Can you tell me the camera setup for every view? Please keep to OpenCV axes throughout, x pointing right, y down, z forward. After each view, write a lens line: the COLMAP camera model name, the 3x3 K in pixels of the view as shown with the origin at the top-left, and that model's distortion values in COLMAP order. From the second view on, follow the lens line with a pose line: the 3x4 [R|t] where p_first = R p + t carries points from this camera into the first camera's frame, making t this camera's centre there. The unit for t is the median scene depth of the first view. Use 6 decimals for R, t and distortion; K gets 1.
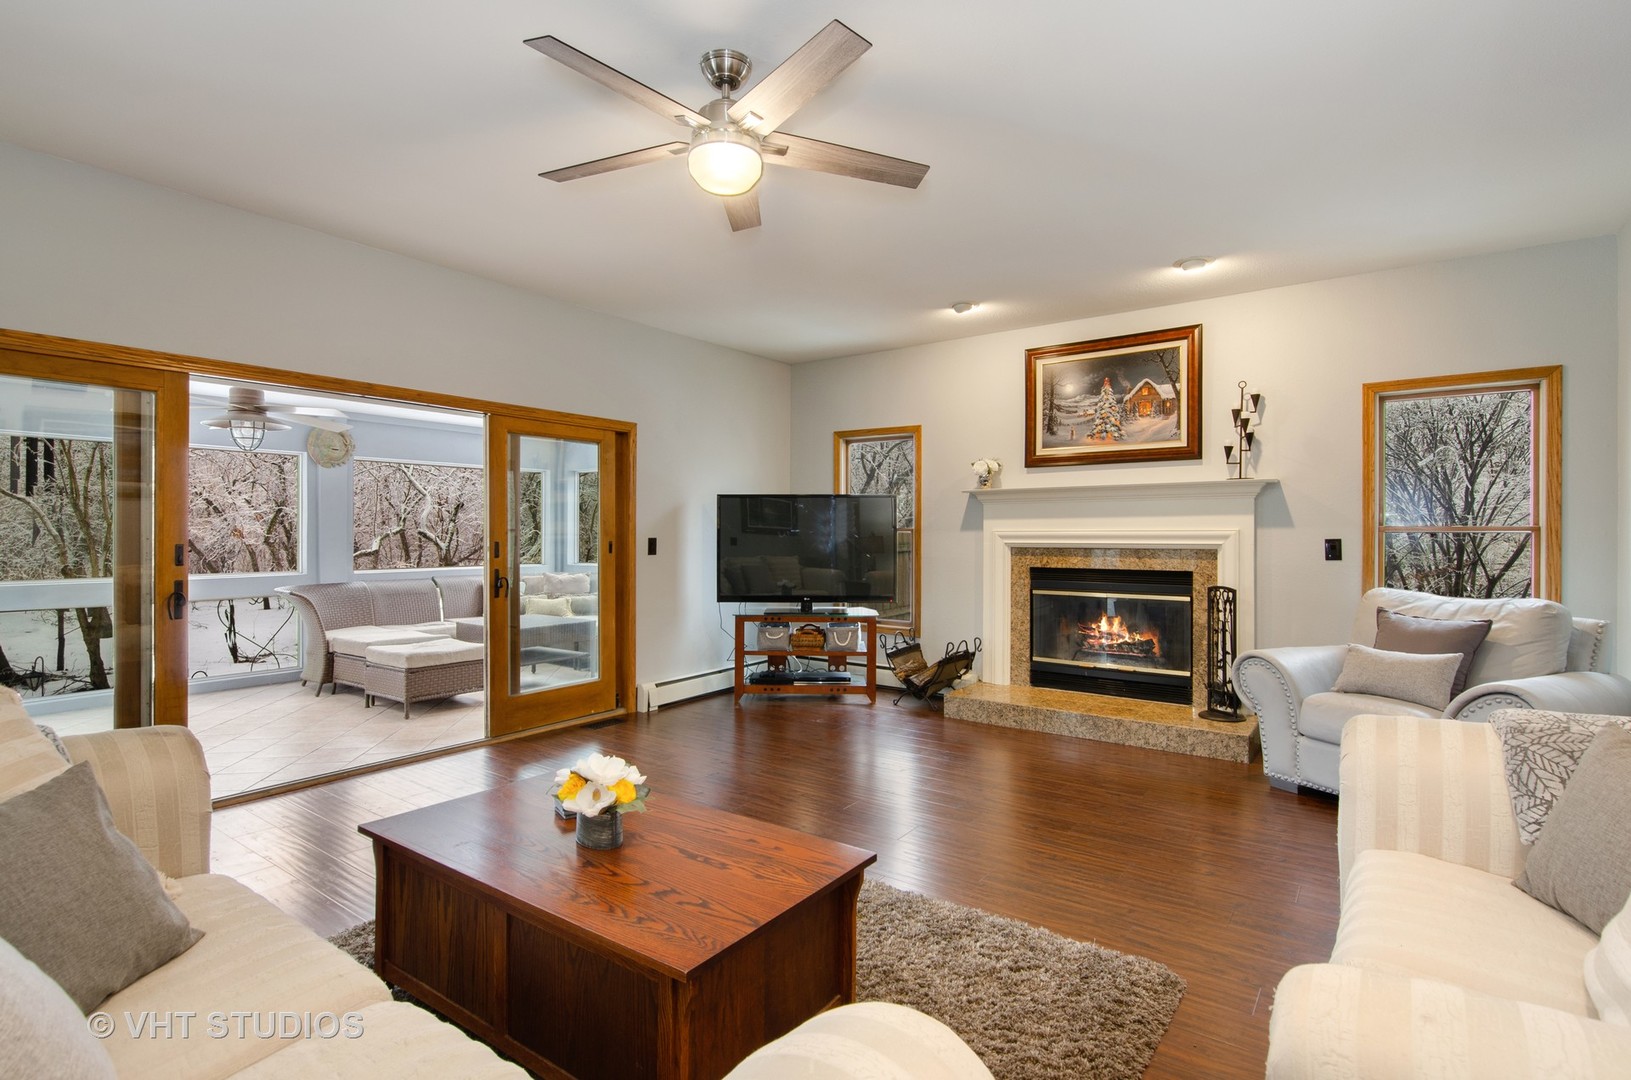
lens RADIAL K [[794.8, 0, 813.9], [0, 794.8, 527.0], [0, 0, 1]] dist [0.013634, -0.008332]
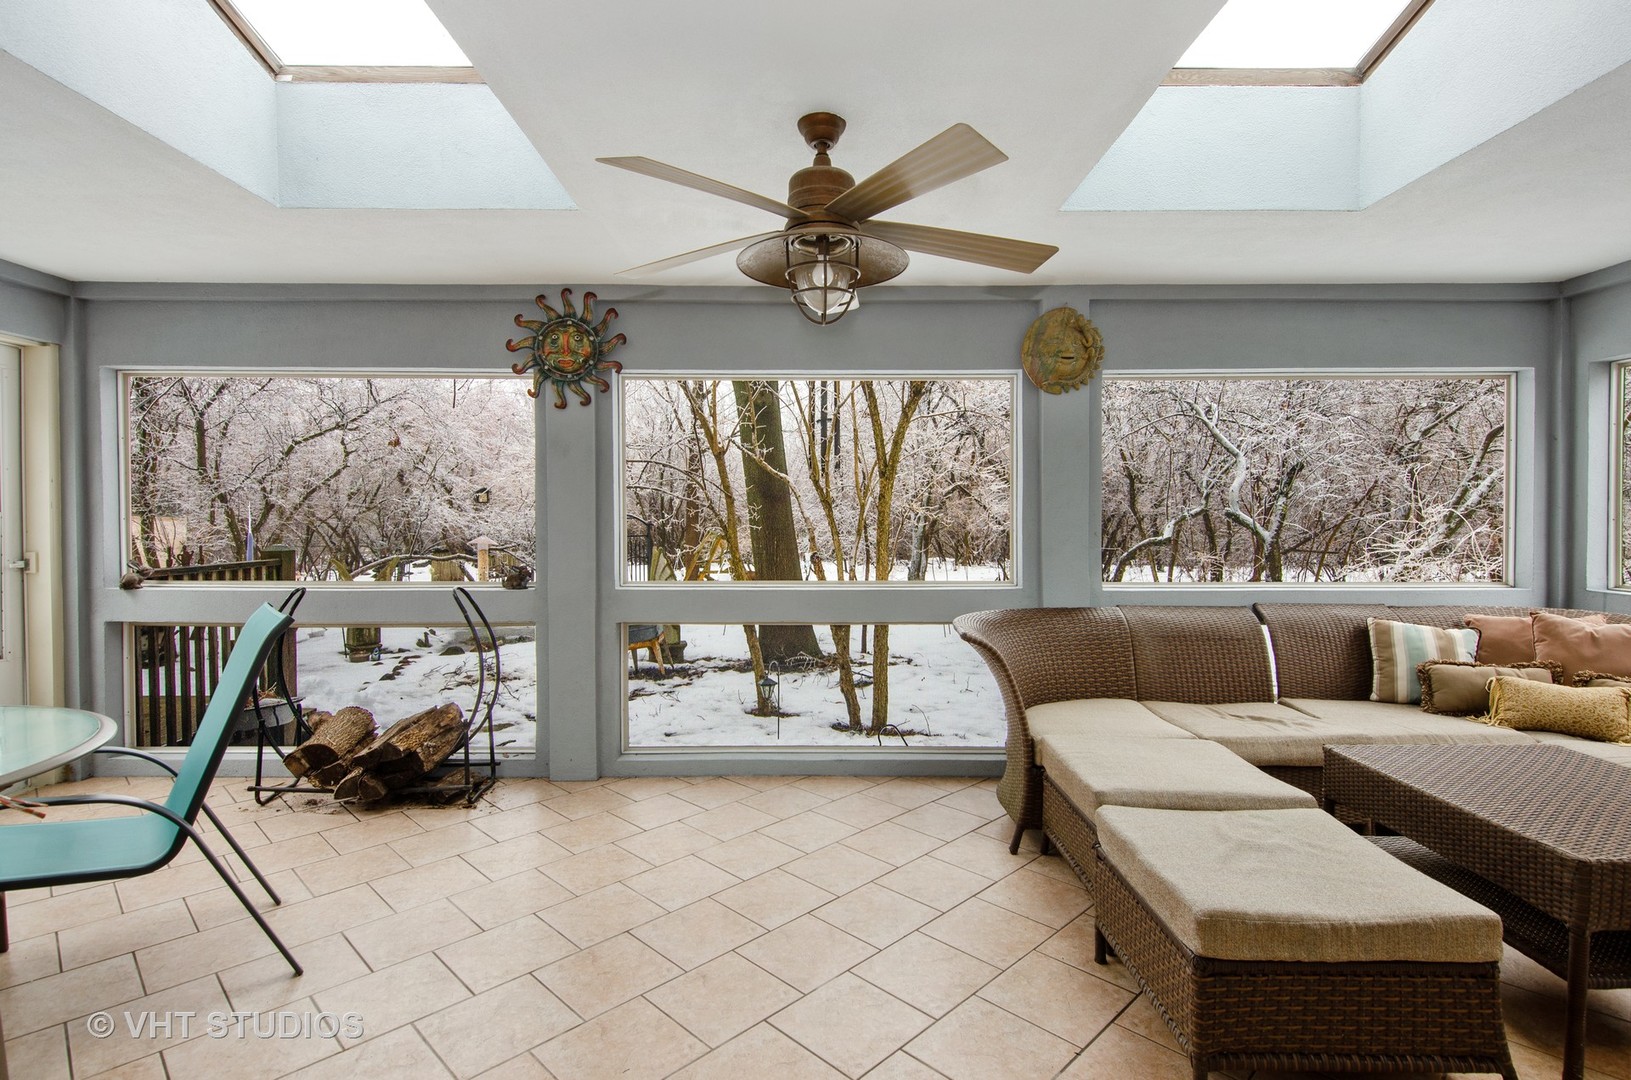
lens RADIAL K [[794.8, 0, 810.6], [0, 794.8, 524.6], [0, 0, 1]] dist [0.013634, -0.008332]
pose [[0.588028, 0.010491, -0.808773, -0.175387], [0.005807, 0.999835, 0.017192, 0.002497], [0.808820, -0.014806, 0.587870, 0.355641]]
